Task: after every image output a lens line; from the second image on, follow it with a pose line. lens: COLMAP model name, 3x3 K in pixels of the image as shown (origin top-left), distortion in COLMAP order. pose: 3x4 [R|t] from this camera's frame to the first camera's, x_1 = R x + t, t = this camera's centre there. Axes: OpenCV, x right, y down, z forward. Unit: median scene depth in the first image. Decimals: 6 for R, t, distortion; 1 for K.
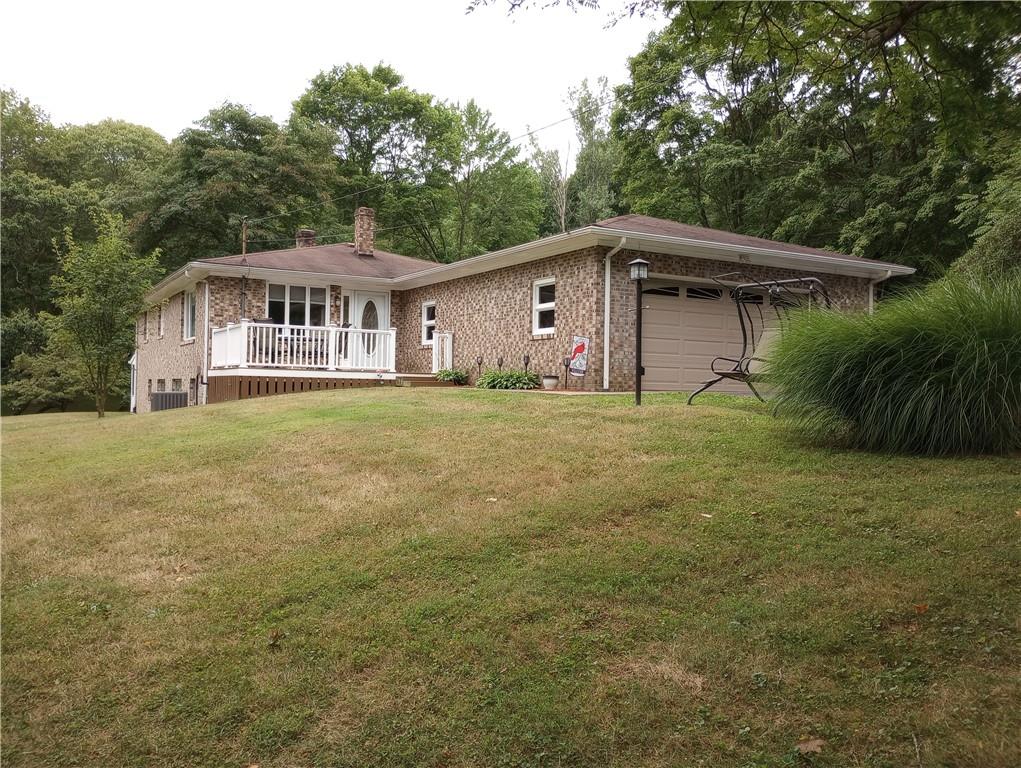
lens RADIAL K [[837.1, 0, 511.1], [0, 837.1, 383.2], [0, 0, 1]] dist [-0.001084, -0.000471]
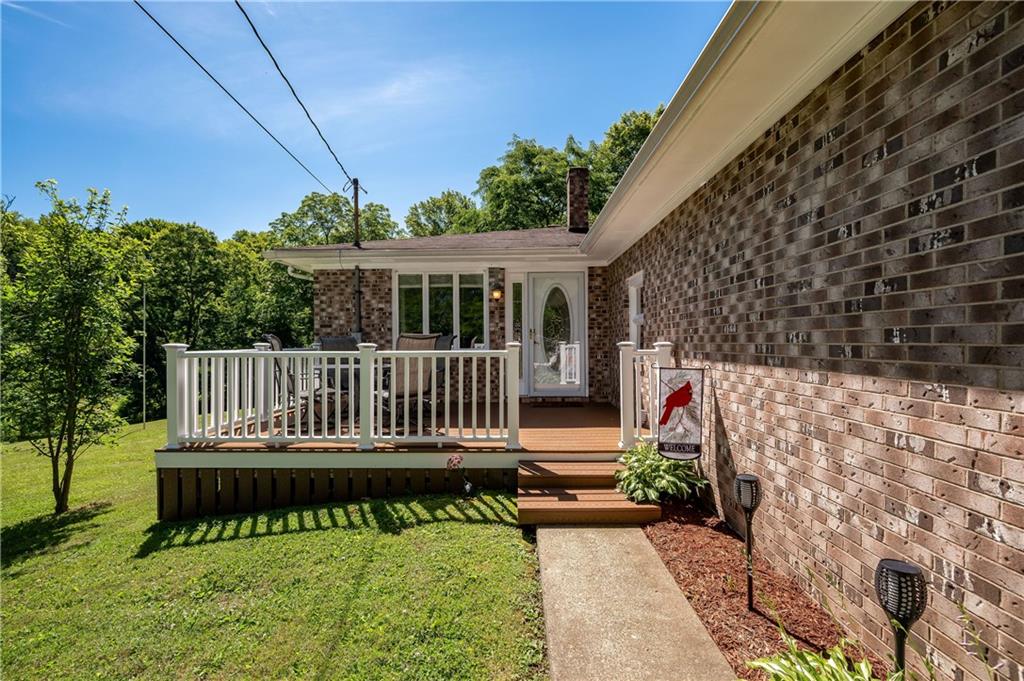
lens RADIAL K [[439.1, 0, 513.8], [0, 439.1, 343.0], [0, 0, 1]] dist [-0.010248, 0.000815]
pose [[0.856579, -0.024659, -0.515426, -0.026456], [0.027522, 0.999619, -0.002086, -0.061786], [0.515281, -0.012399, 0.856931, 0.767445]]
